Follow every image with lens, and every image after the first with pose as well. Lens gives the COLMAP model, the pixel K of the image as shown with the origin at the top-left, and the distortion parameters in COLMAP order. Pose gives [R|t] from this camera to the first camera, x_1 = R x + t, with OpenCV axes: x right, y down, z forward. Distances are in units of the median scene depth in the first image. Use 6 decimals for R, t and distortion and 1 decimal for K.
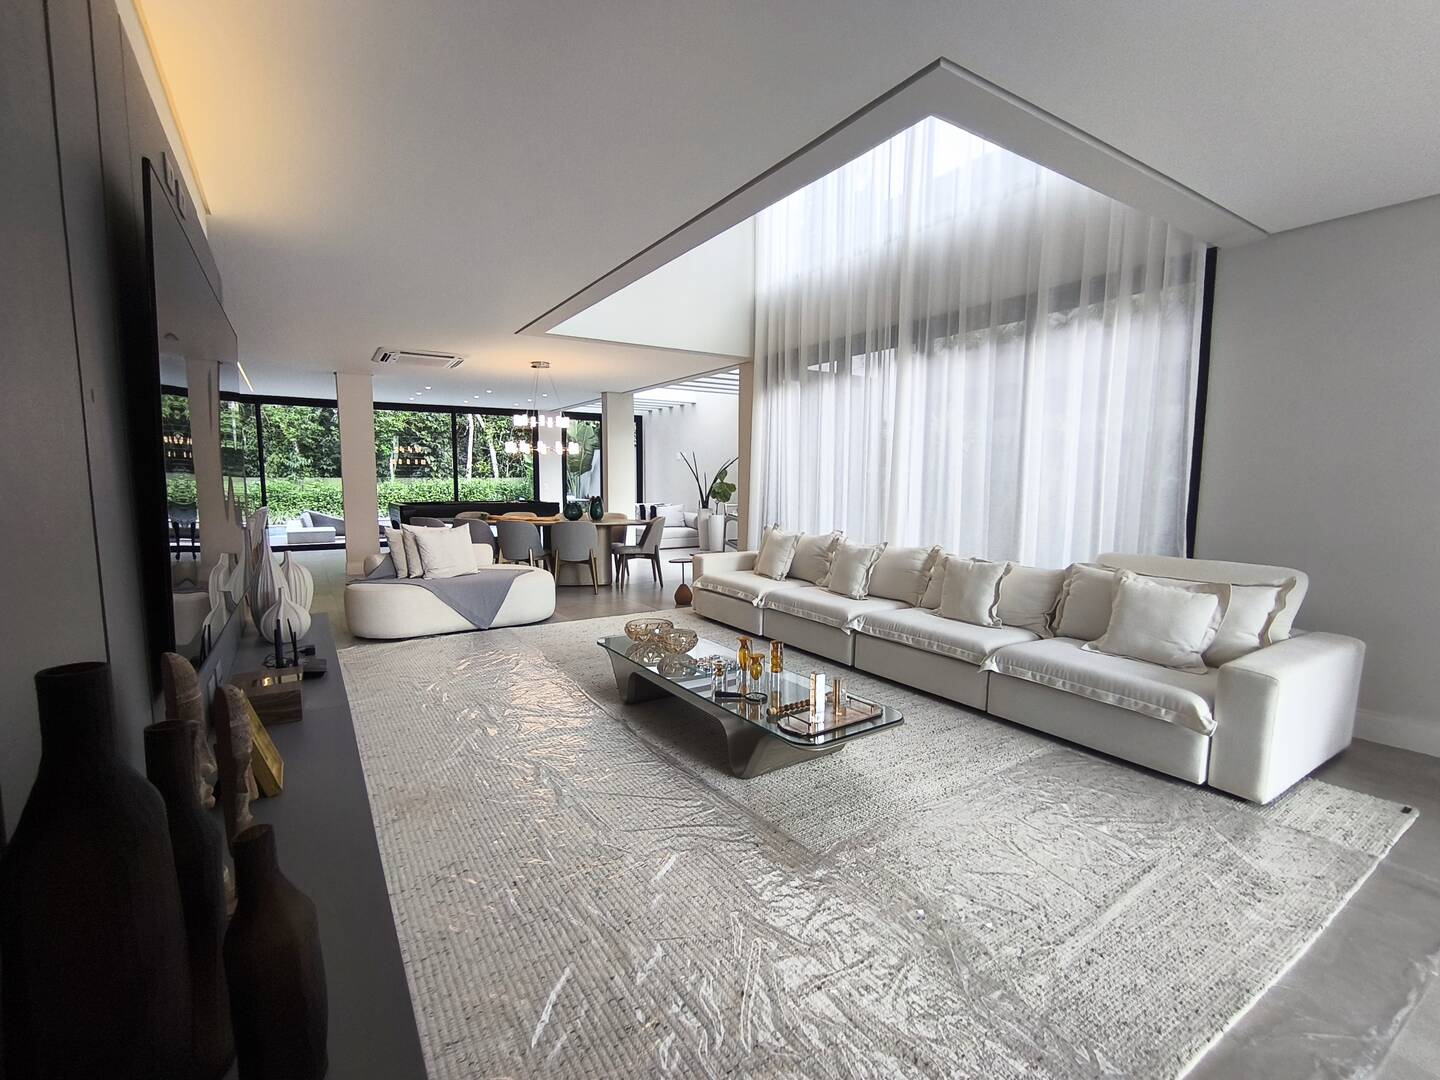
lens RADIAL K [[657.0, 0, 716.6], [0, 657.0, 538.3], [0, 0, 1]] dist [-0.016854, 0.009136]
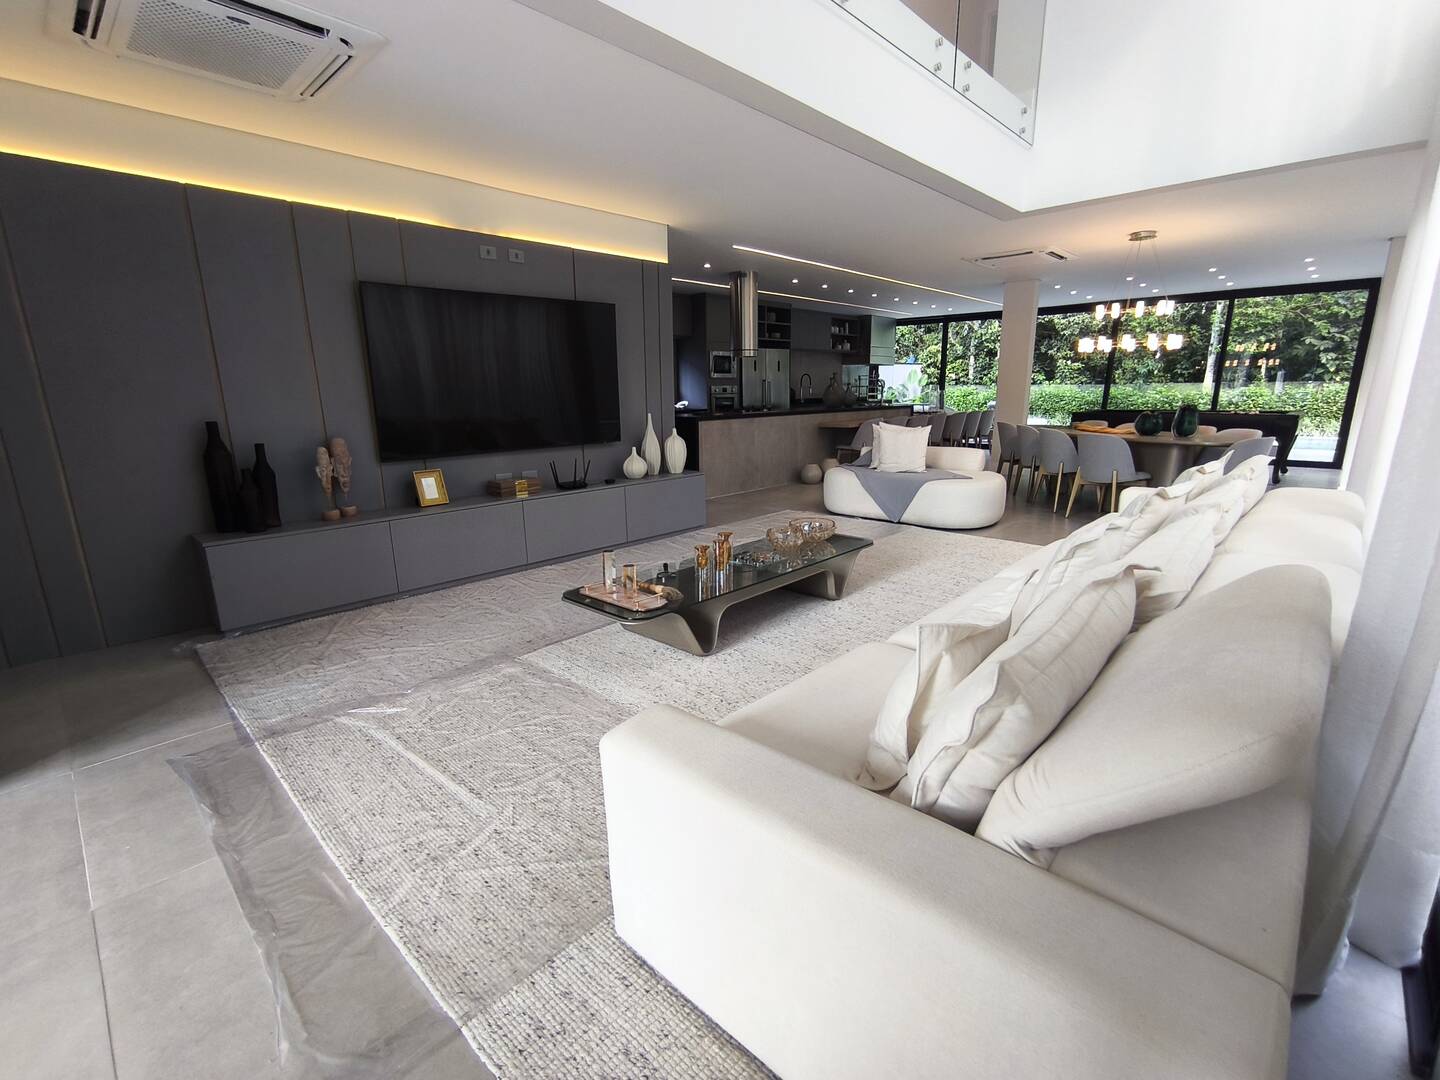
lens RADIAL K [[657.0, 0, 718.9], [0, 657.0, 541.4], [0, 0, 1]] dist [-0.016854, 0.009136]
pose [[0.237874, 0.214361, -0.947346, 0.432130], [-0.076739, 0.976442, 0.201676, -0.020318], [0.968260, 0.024725, 0.248720, 0.300809]]
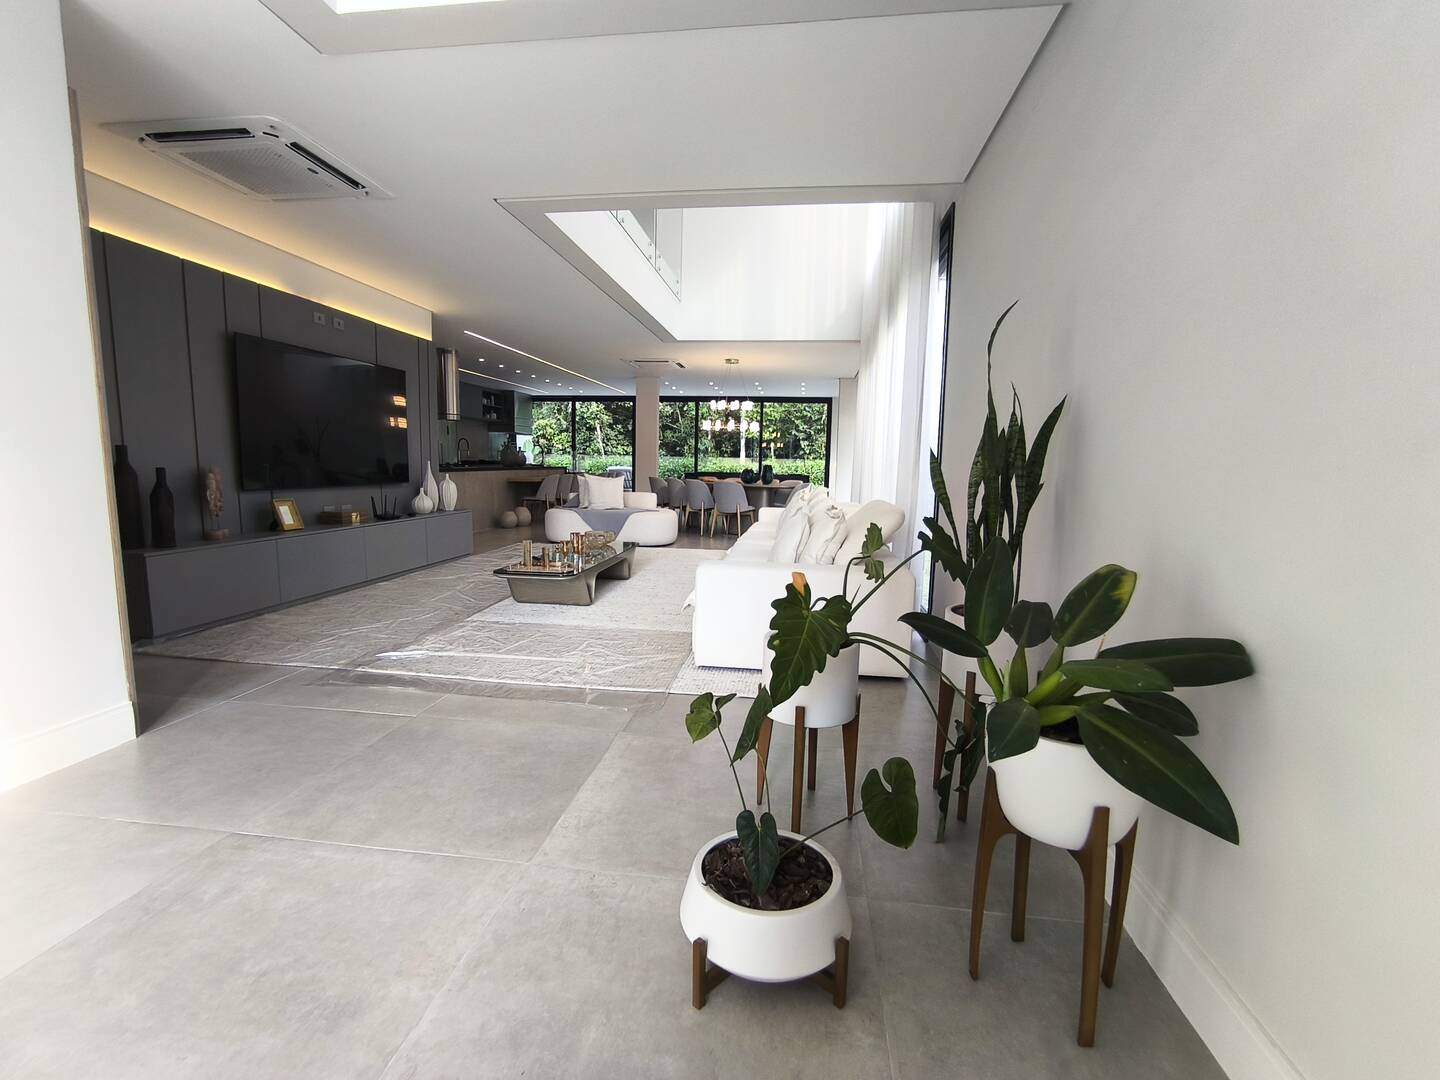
lens RADIAL K [[657.0, 0, 712.5], [0, 657.0, 543.3], [0, 0, 1]] dist [-0.016854, 0.009136]
pose [[0.757531, 0.090685, -0.646469, 0.550797], [-0.076826, 0.995807, 0.049664, 0.029199], [0.648262, 0.012043, 0.761322, 0.000409]]
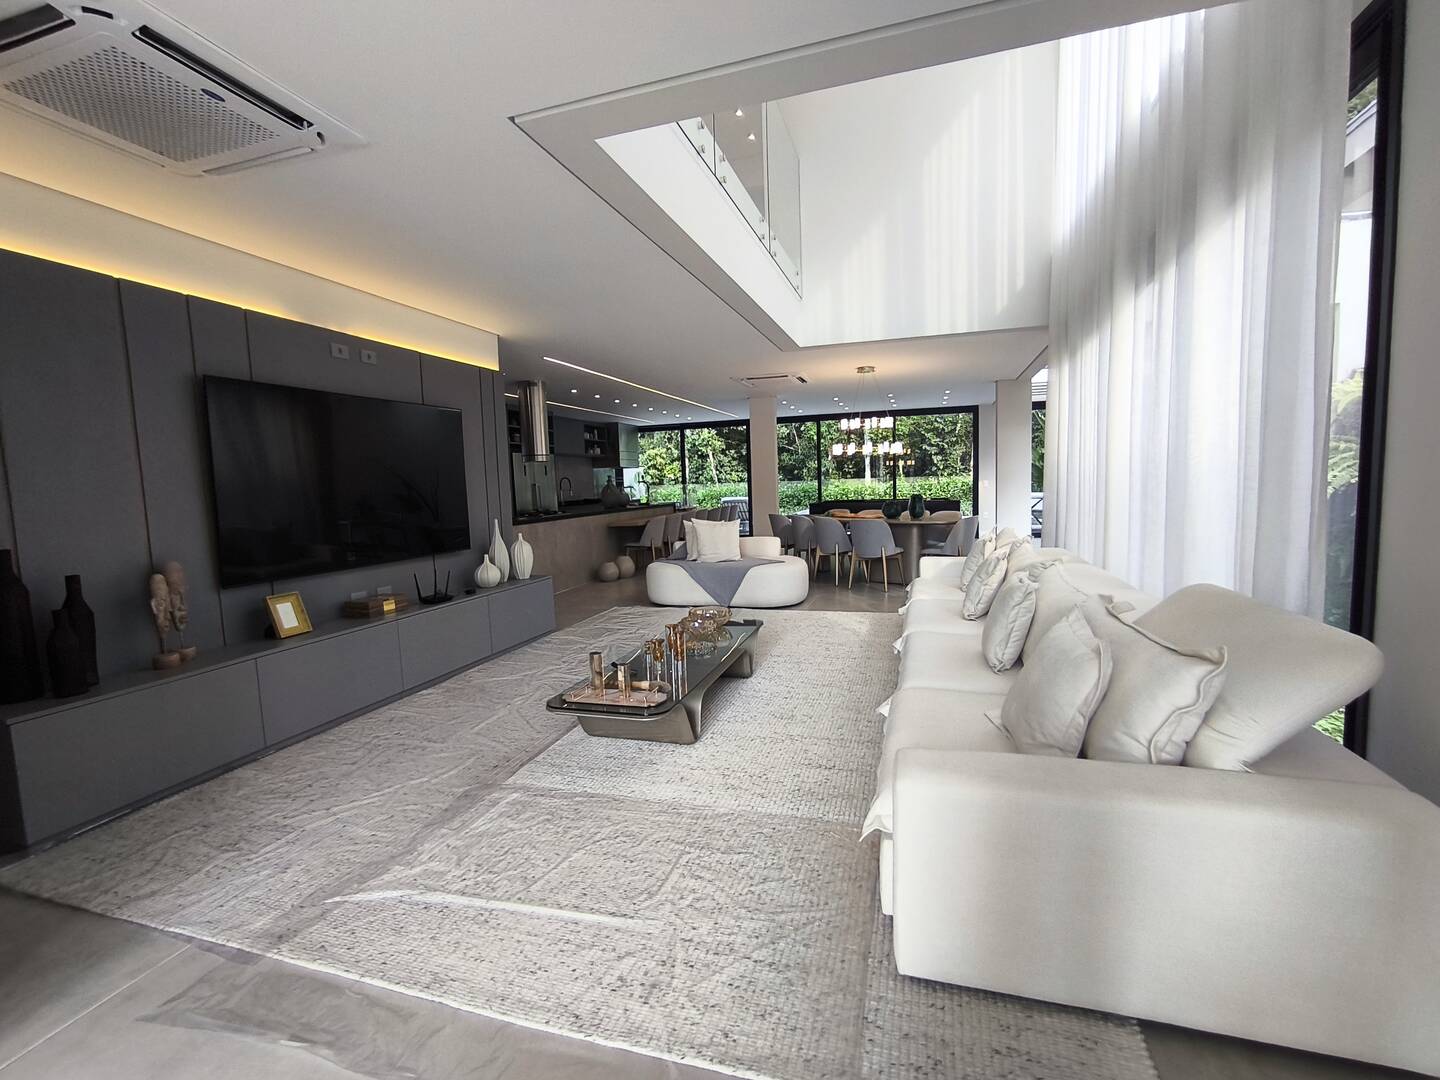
lens RADIAL K [[657.0, 0, 716.3], [0, 657.0, 539.5], [0, 0, 1]] dist [-0.016854, 0.009136]
pose [[0.638041, 0.040313, -0.768947, 0.387172], [-0.034459, 0.999123, 0.023788, -0.009099], [0.769231, 0.011319, 0.638870, 0.144674]]
